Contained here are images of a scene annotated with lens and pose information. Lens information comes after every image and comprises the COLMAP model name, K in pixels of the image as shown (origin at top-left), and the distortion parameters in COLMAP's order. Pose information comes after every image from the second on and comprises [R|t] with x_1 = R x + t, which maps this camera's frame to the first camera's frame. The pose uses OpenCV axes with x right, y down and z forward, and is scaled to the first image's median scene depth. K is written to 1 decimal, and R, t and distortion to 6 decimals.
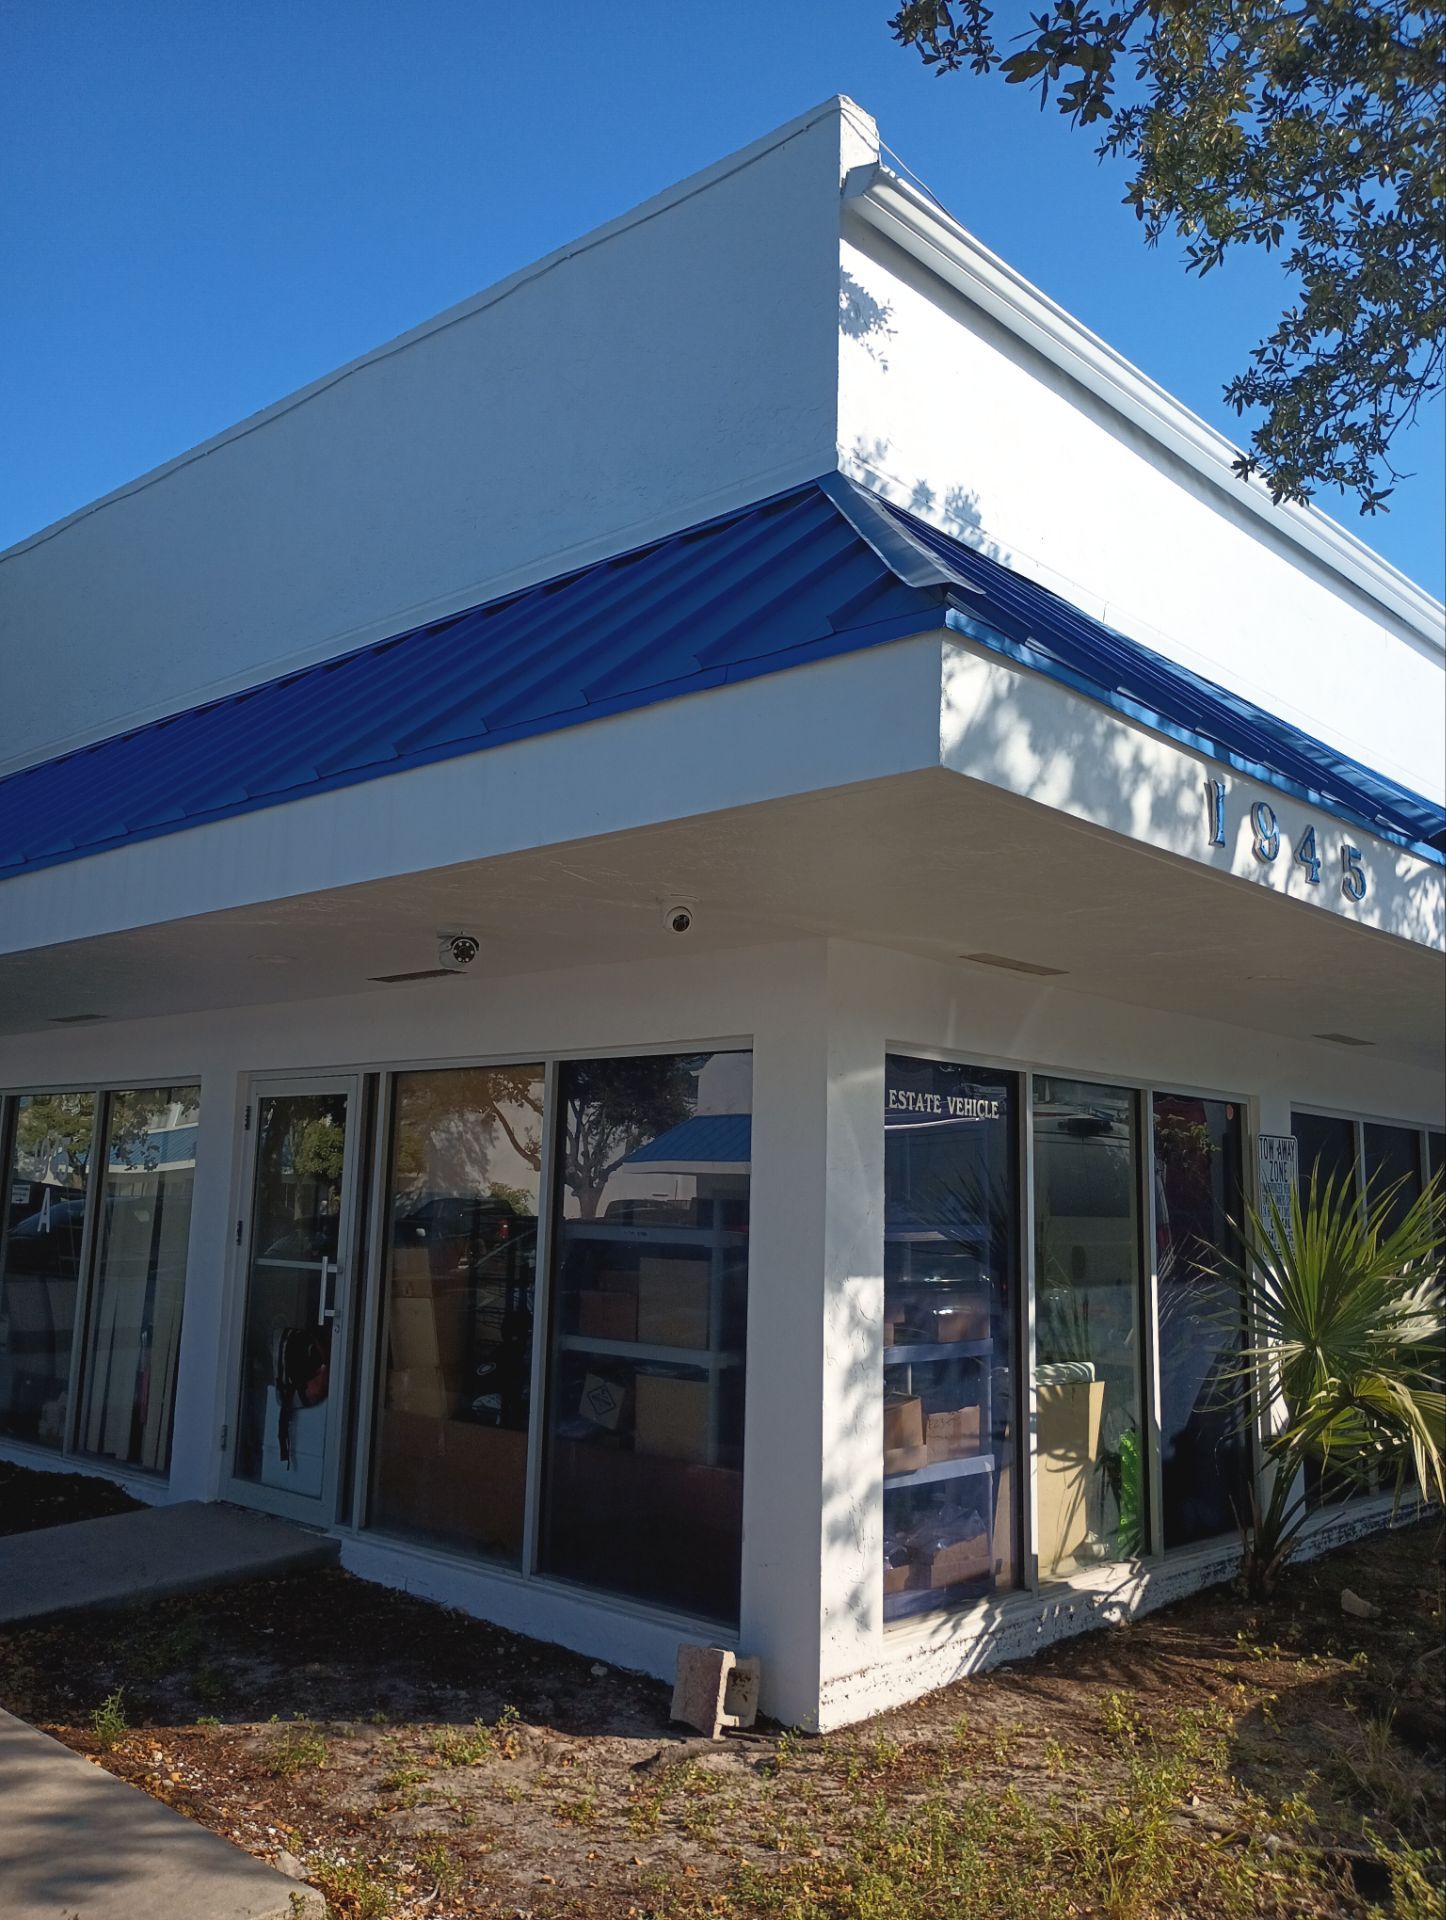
lens RADIAL K [[1655.5, 0, 743.7], [0, 1655.5, 981.3], [0, 0, 1]] dist [0.059751, -0.082752]
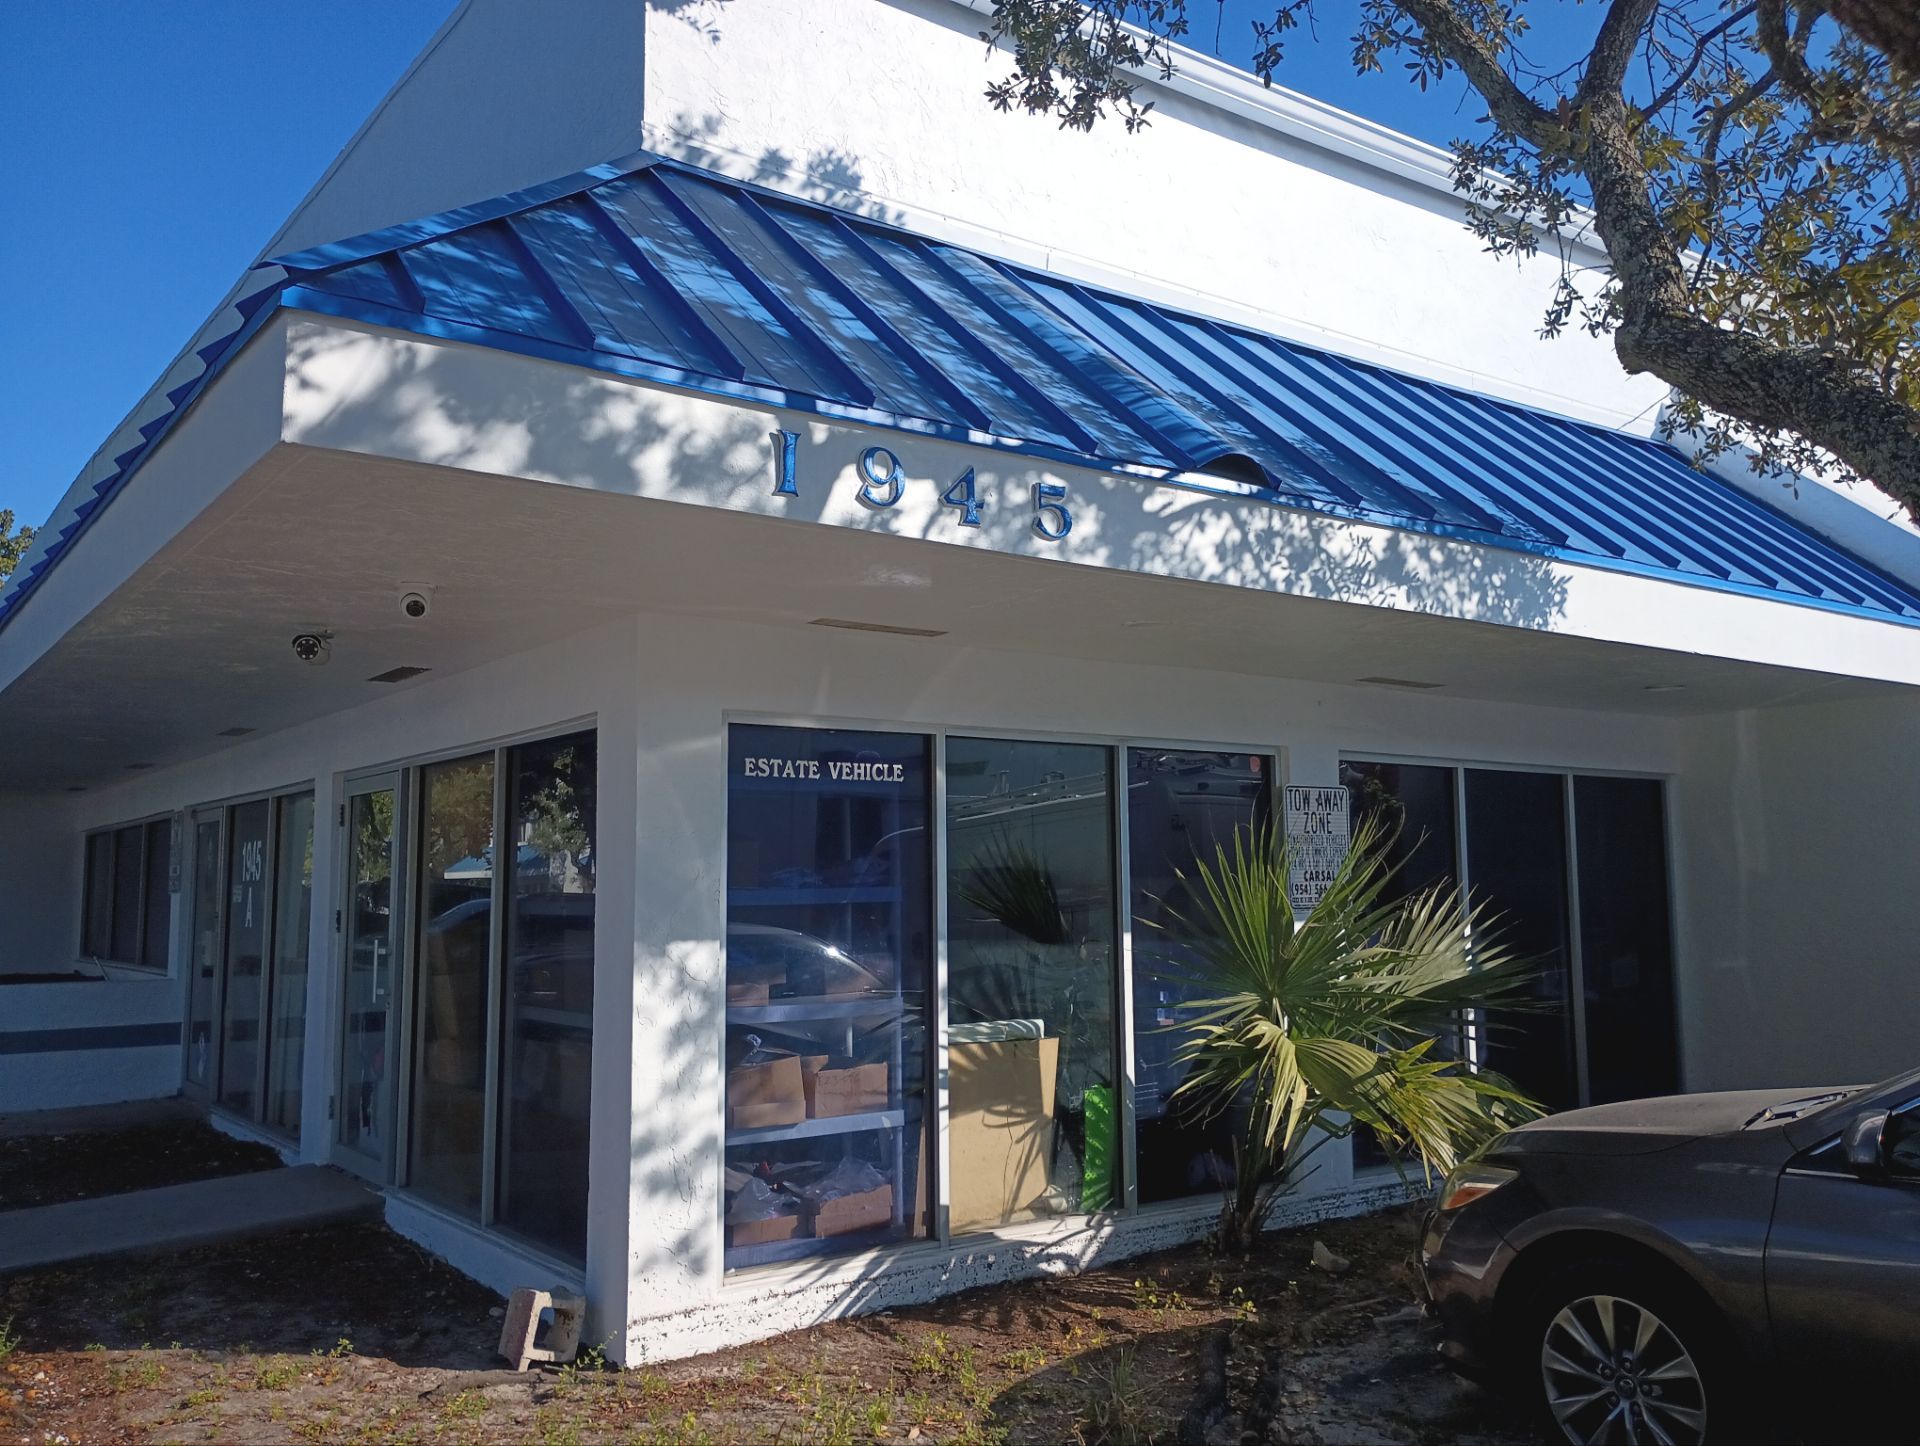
lens RADIAL K [[1655.5, 0, 940.5], [0, 1655.5, 745.3], [0, 0, 1]] dist [0.059751, -0.082752]
pose [[0.980196, -0.053361, -0.190703, 0.421638], [0.062153, 0.997248, 0.040420, 0.024689], [0.188022, -0.051472, 0.980815, 0.020167]]
